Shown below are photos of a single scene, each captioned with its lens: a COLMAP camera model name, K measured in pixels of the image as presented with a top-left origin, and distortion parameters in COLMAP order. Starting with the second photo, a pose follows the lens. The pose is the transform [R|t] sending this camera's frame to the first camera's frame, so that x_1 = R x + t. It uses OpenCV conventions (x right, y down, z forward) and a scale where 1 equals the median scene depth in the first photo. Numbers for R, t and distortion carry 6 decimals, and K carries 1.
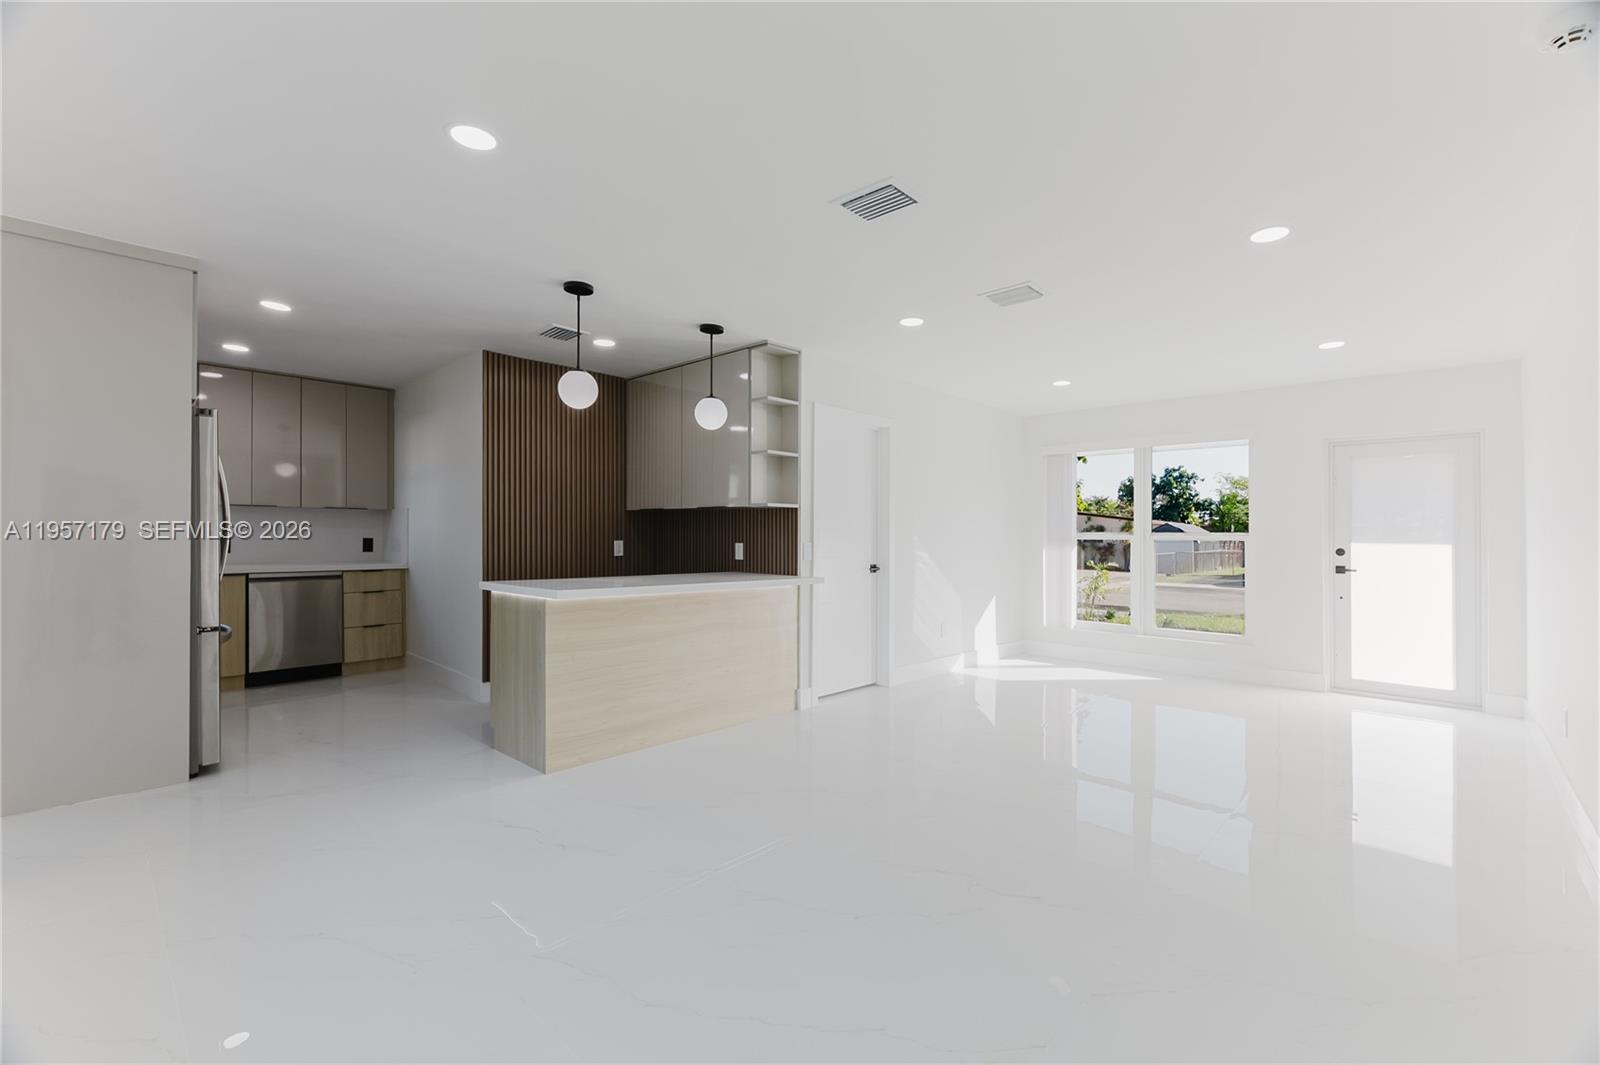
lens RADIAL K [[690.2, 0, 800.0], [0, 690.2, 532.5], [0, 0, 1]] dist [0.000826, 0.000012]
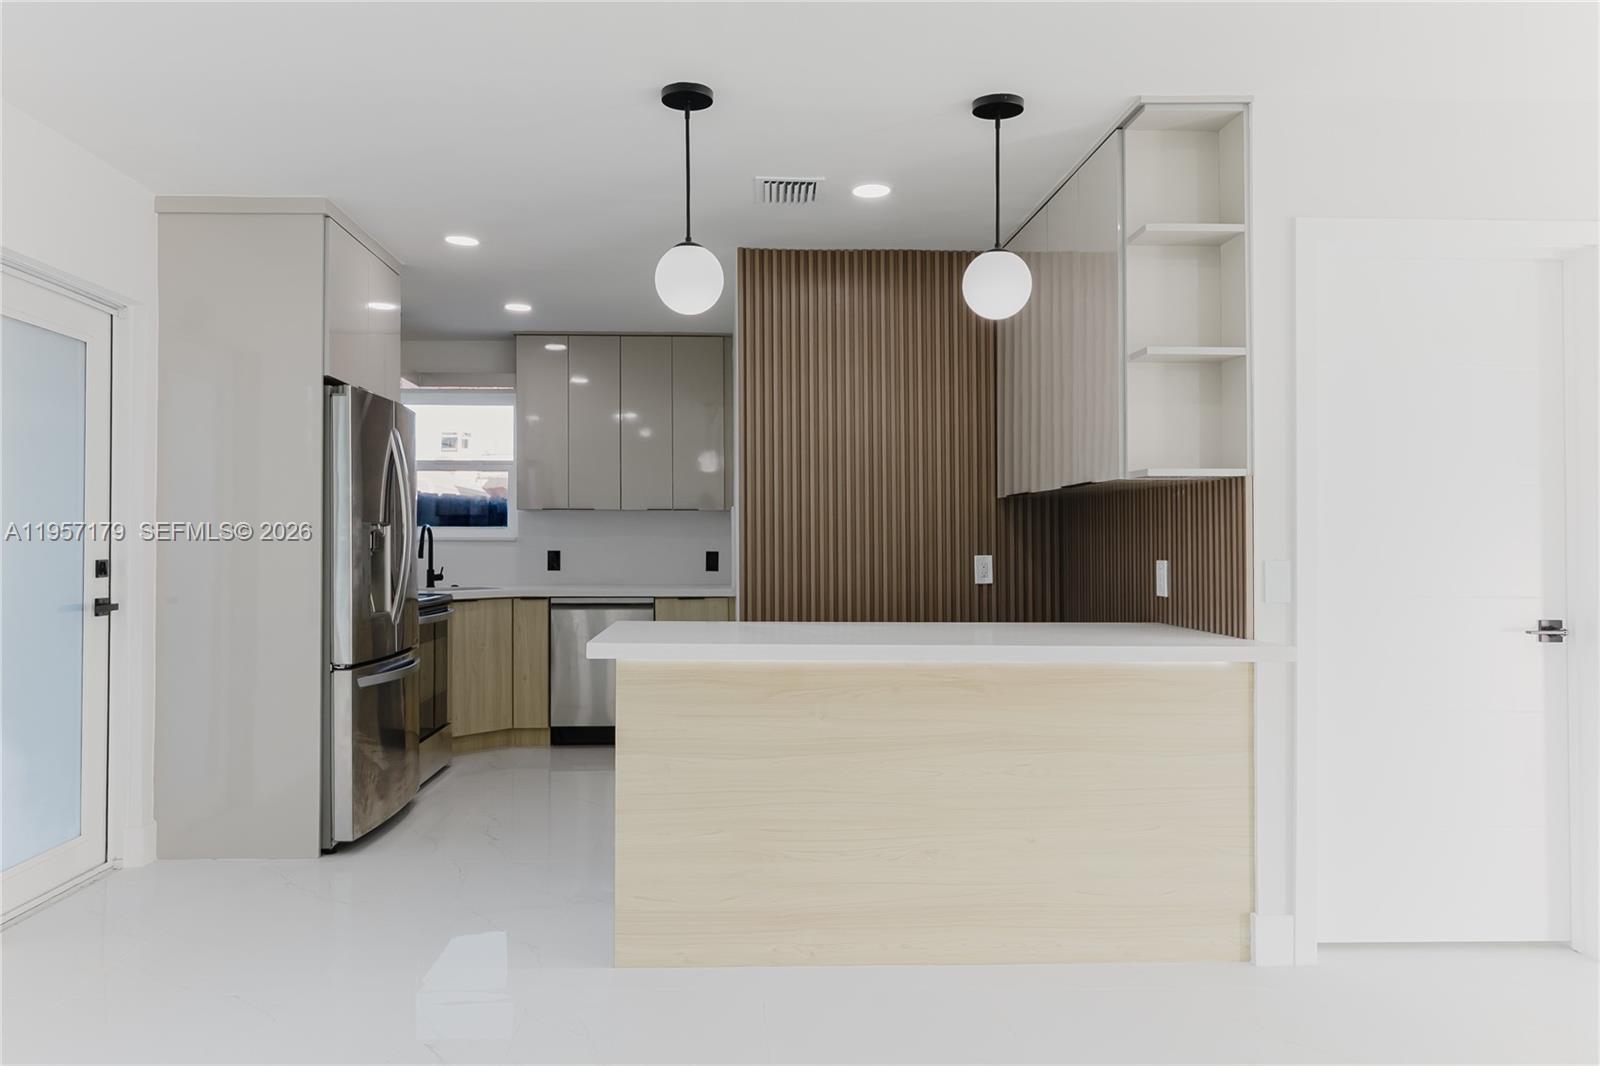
lens RADIAL K [[1096.4, 0, 800.0], [0, 1096.4, 533.0], [0, 0, 1]] dist [0.004219, 0.001826]
pose [[0.709577, -0.013101, -0.704506, 0.268397], [0.006405, 0.999906, -0.012144, 0.004454], [0.704599, 0.004104, 0.709594, 0.332953]]
